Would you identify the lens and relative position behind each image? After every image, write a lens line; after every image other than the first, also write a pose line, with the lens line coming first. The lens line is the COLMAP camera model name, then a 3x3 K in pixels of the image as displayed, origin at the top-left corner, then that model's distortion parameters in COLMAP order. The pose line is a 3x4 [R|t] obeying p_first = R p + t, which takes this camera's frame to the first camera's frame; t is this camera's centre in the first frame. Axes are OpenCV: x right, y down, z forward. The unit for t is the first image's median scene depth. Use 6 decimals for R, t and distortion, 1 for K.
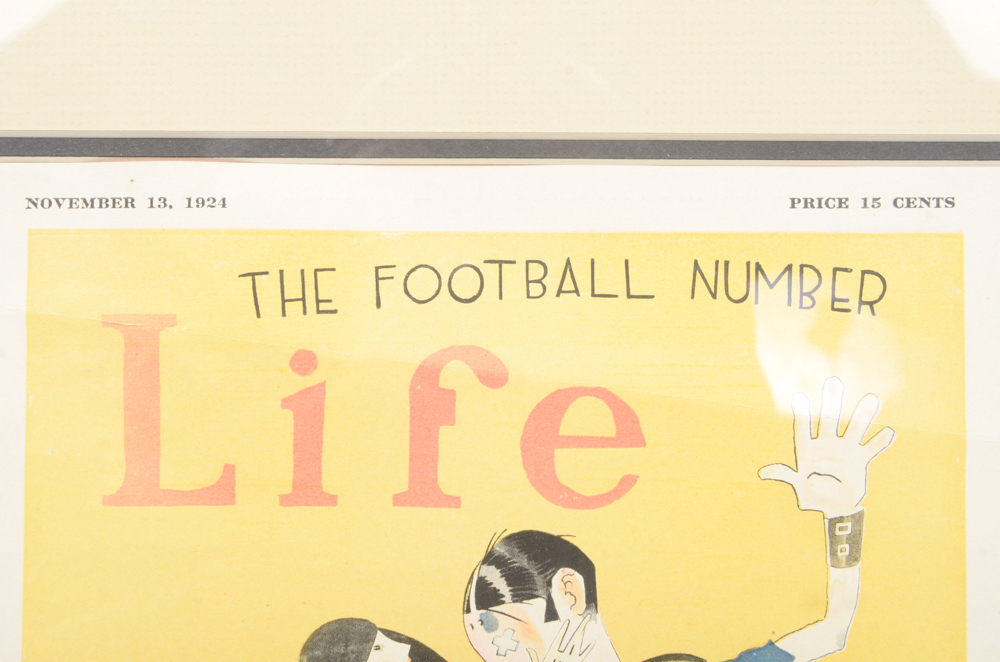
lens RADIAL K [[1434.0, 0, 500.0], [0, 1434.0, 331.0], [0, 0, 1]] dist [-0.002292, 0.067836]
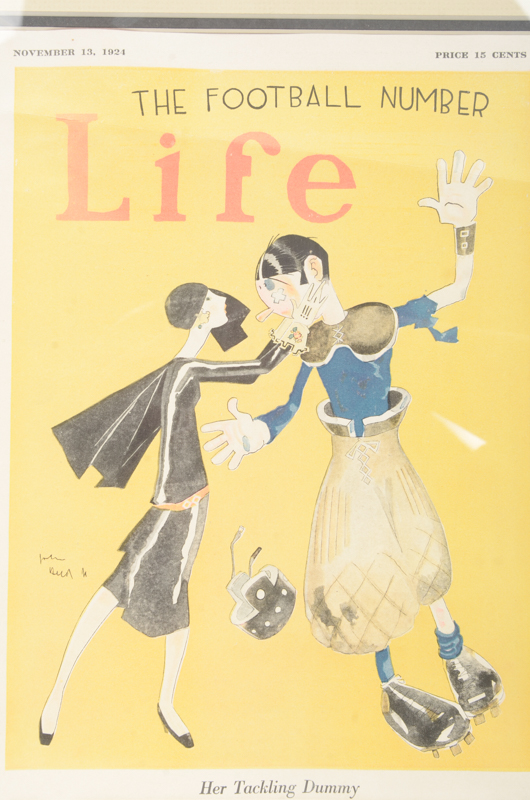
lens RADIAL K [[1147.2, 0, 265.0], [0, 1147.2, 400.0], [0, 0, 1]] dist [-0.002292, 0.067836]
pose [[0.999940, 0.001378, 0.010858, -0.028937], [-0.001382, 0.999999, 0.000364, 0.347980], [-0.010857, -0.000379, 0.999941, -0.450992]]
